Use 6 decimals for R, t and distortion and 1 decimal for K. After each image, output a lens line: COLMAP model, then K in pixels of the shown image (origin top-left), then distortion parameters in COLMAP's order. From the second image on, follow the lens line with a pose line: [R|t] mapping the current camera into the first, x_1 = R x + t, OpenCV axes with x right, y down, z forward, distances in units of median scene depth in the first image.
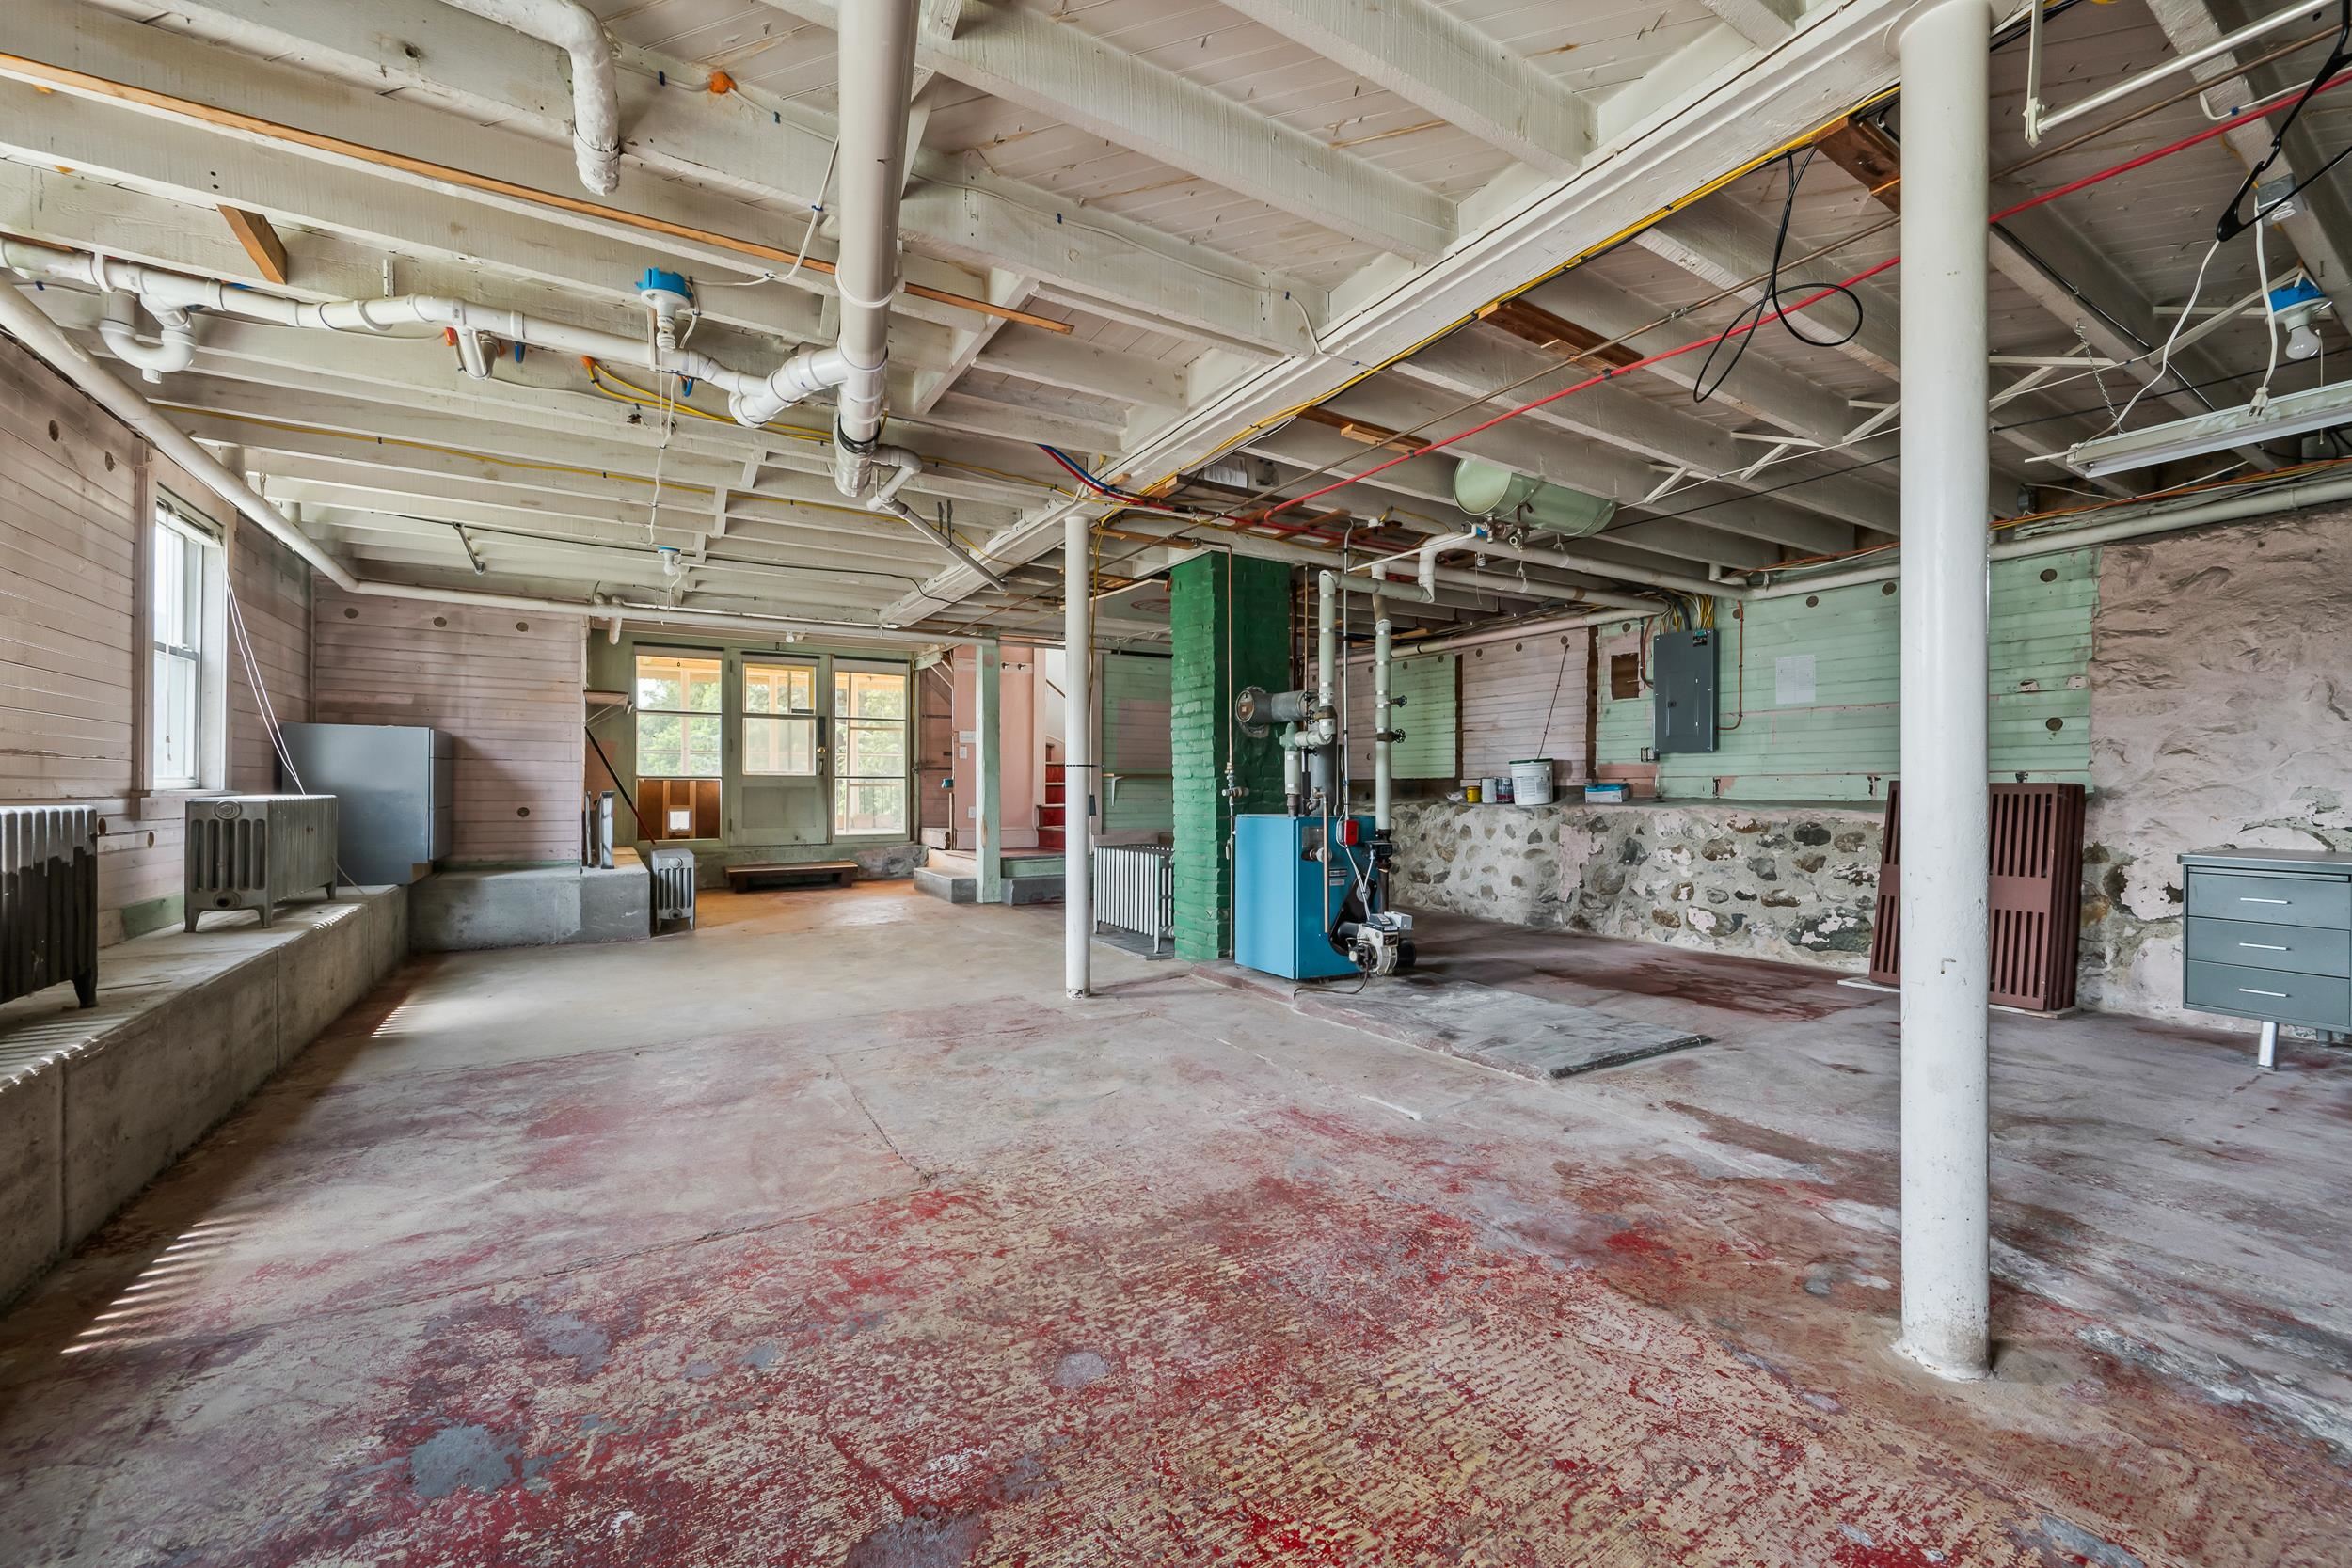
lens RADIAL K [[927.5, 0, 1182.3], [0, 927.5, 767.8], [0, 0, 1]] dist [-0.000121, 0.000306]
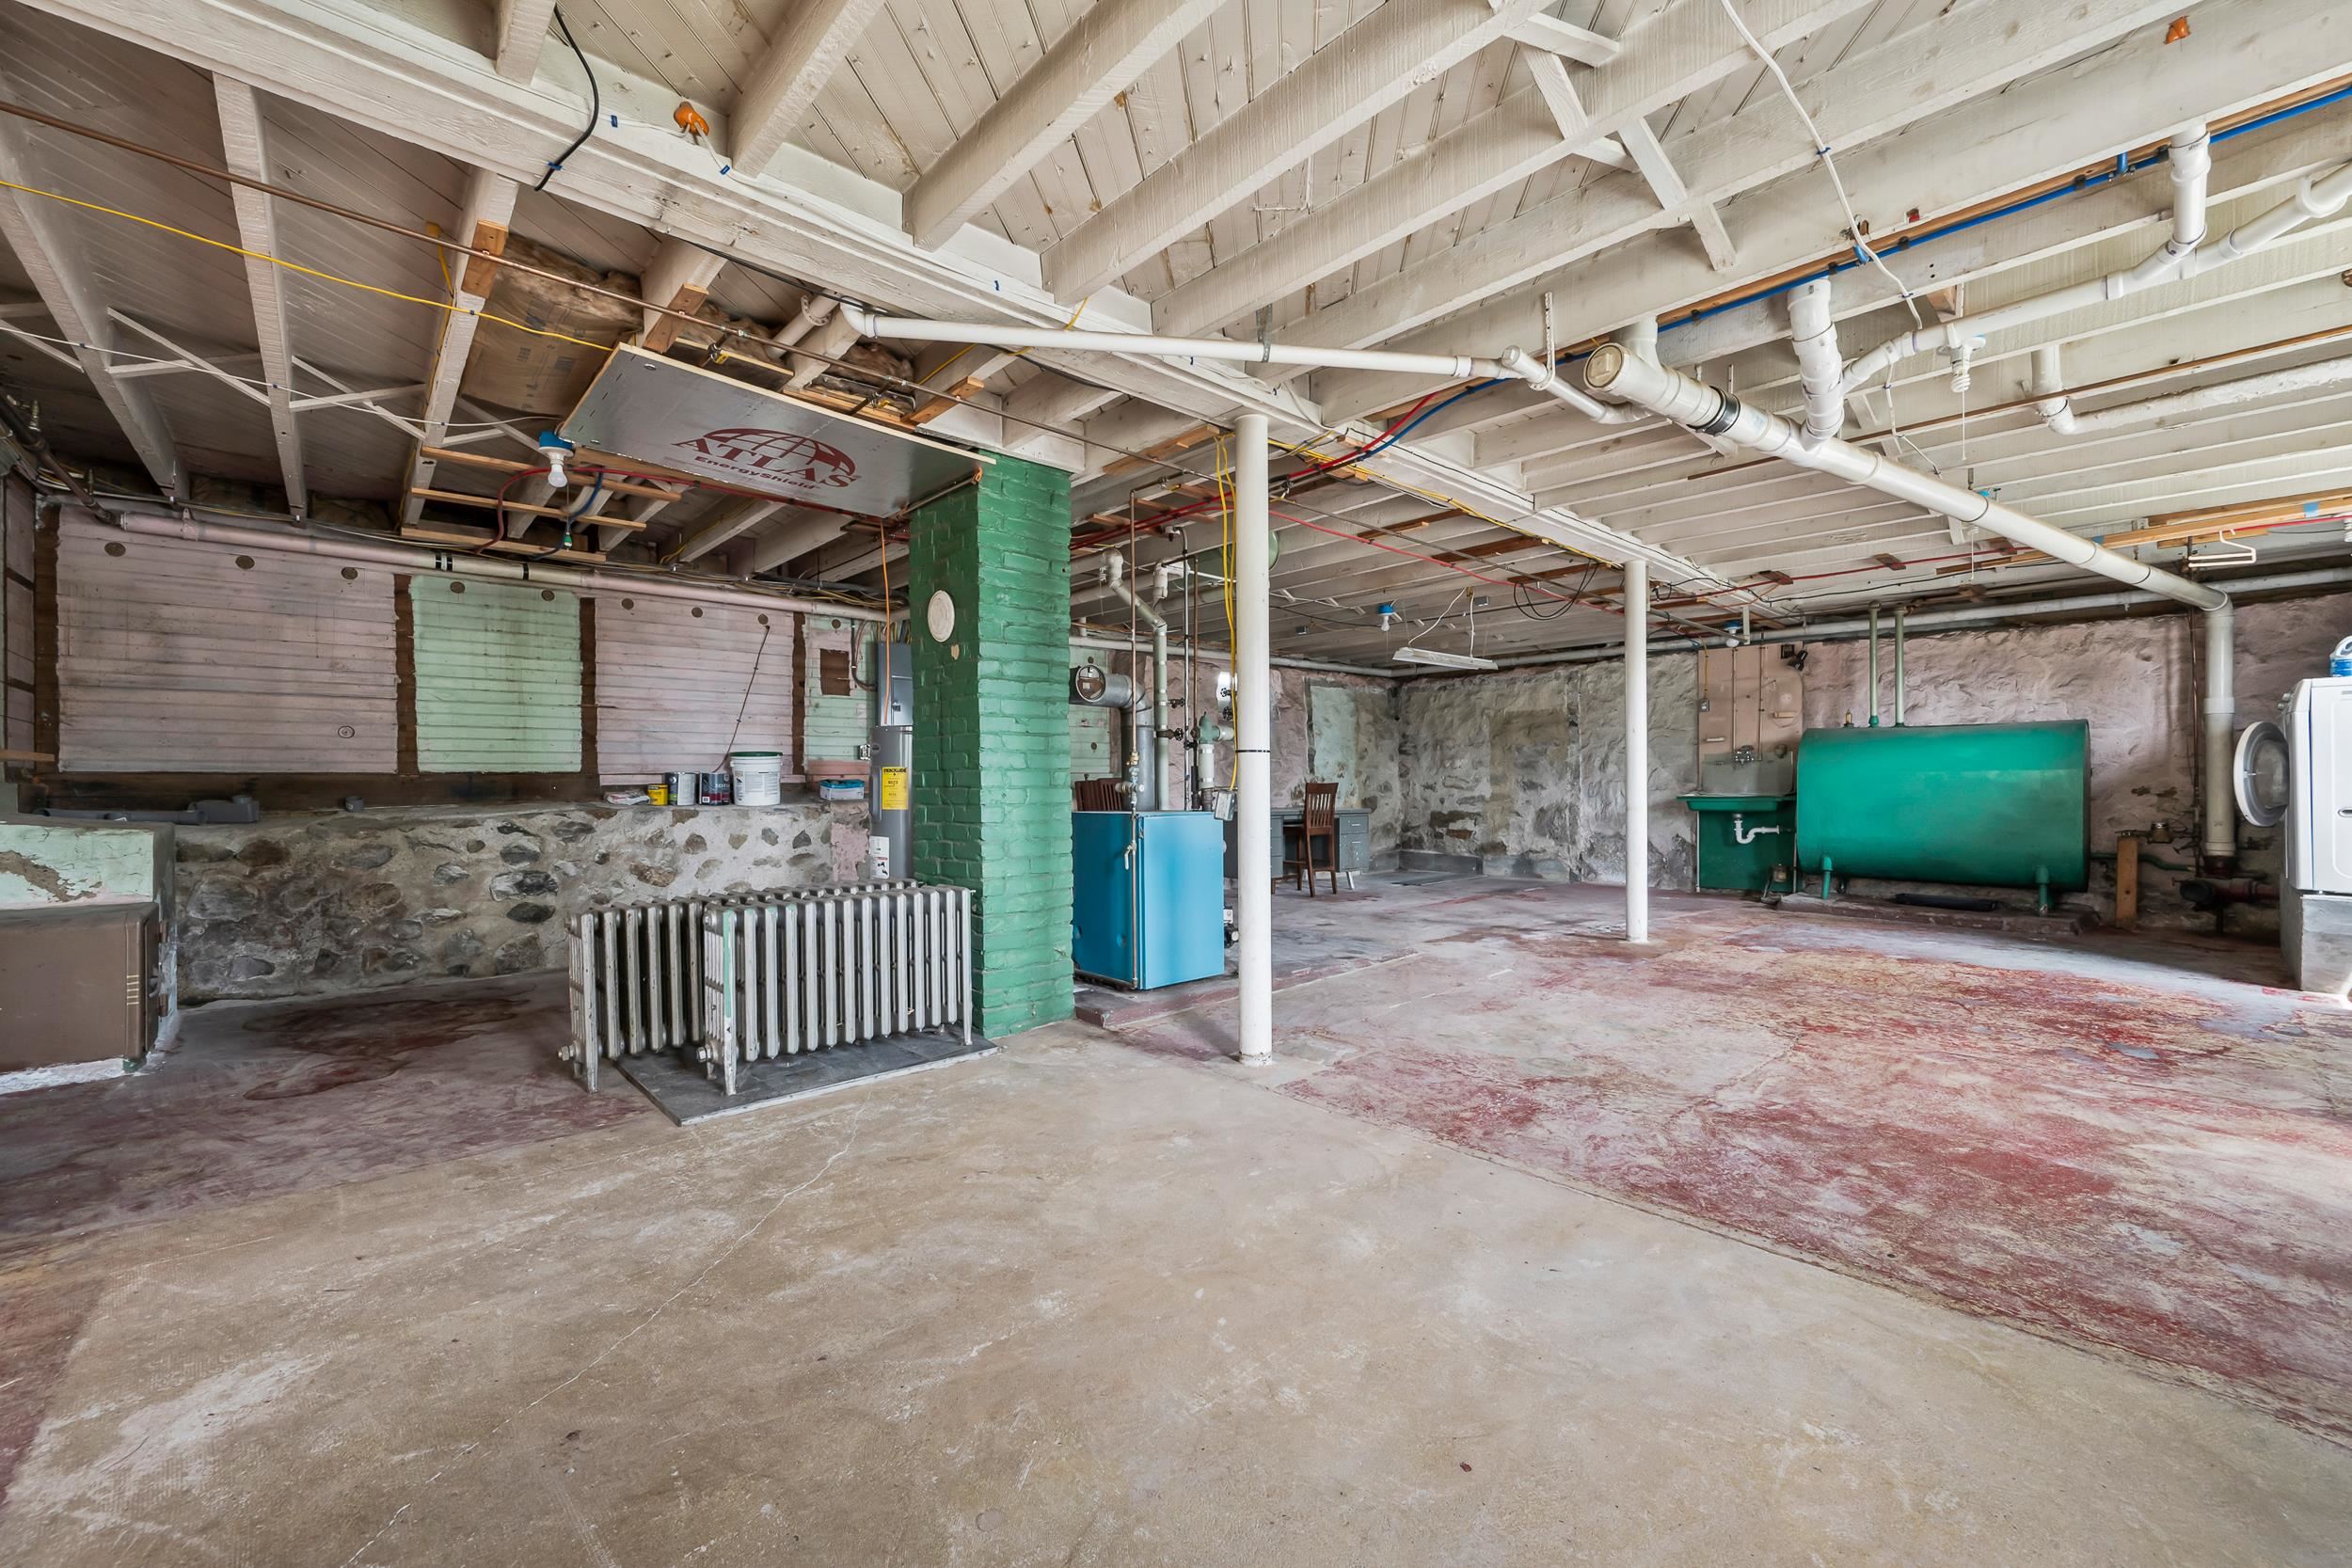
lens RADIAL K [[927.5, 0, 1182.3], [0, 927.5, 767.8], [0, 0, 1]] dist [-0.000121, 0.000306]
pose [[-0.184708, 0.016746, 0.982651, -0.804489], [-0.013436, 0.999718, -0.019563, 0.025321], [-0.982702, -0.016816, -0.184431, 1.157886]]
